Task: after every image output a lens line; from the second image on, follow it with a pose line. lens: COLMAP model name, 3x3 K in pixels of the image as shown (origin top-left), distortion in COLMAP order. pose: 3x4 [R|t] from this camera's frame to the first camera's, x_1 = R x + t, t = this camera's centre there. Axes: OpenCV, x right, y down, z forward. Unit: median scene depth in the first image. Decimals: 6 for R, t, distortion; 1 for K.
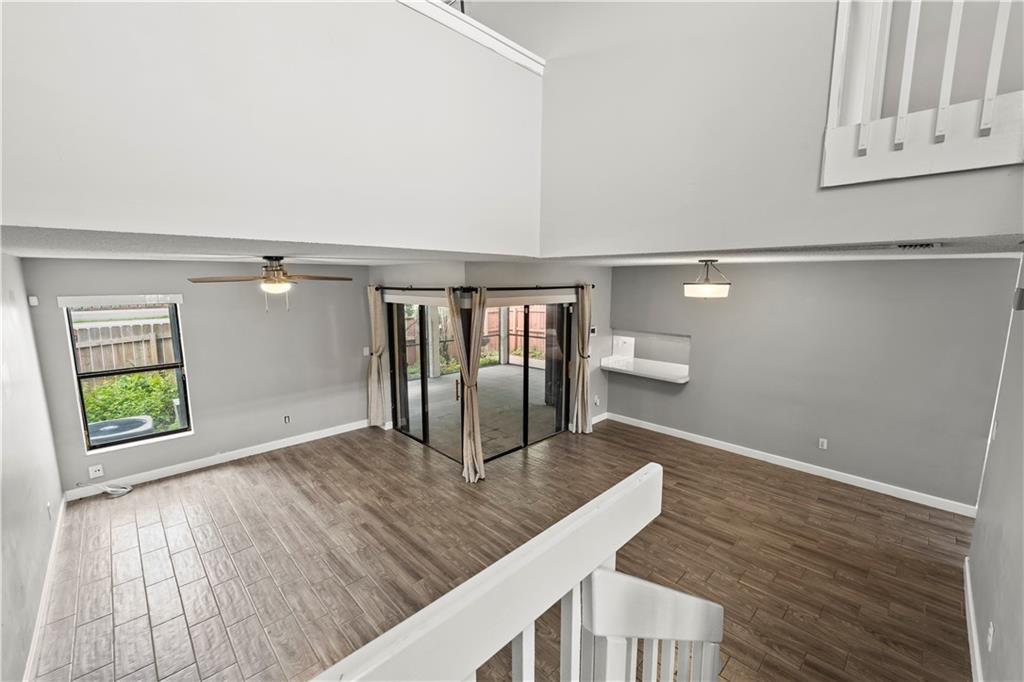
lens RADIAL K [[415.2, 0, 512.0], [0, 415.2, 341.0], [0, 0, 1]] dist [-0.002447, -0.006262]
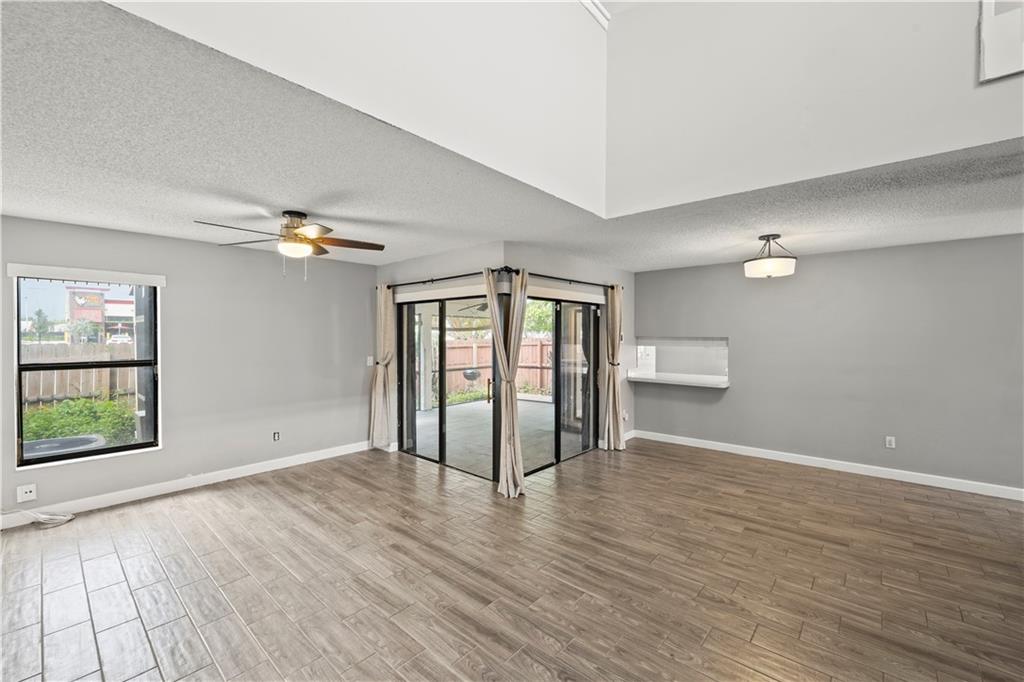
lens RADIAL K [[417.4, 0, 512.0], [0, 417.4, 341.0], [0, 0, 1]] dist [-0.009967, -0.000502]
pose [[0.996838, -0.001785, 0.079447, -0.160225], [0.012254, 0.991242, -0.131488, 0.136370], [-0.078516, 0.132045, 0.988129, 0.127879]]
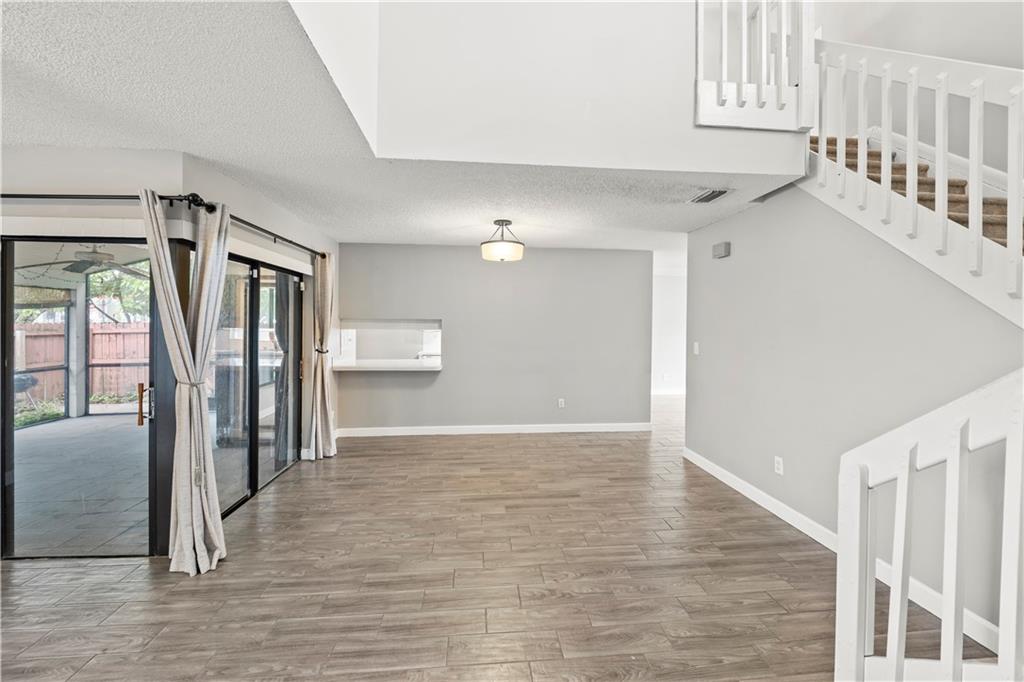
lens RADIAL K [[425.7, 0, 514.8], [0, 425.7, 325.9], [0, 0, 1]] dist [-0.003043, -0.005023]
pose [[0.625543, -0.000420, 0.780189, -0.261242], [0.107597, 0.990491, -0.085737, 0.122771], [-0.772734, 0.137578, 0.619640, 0.332324]]
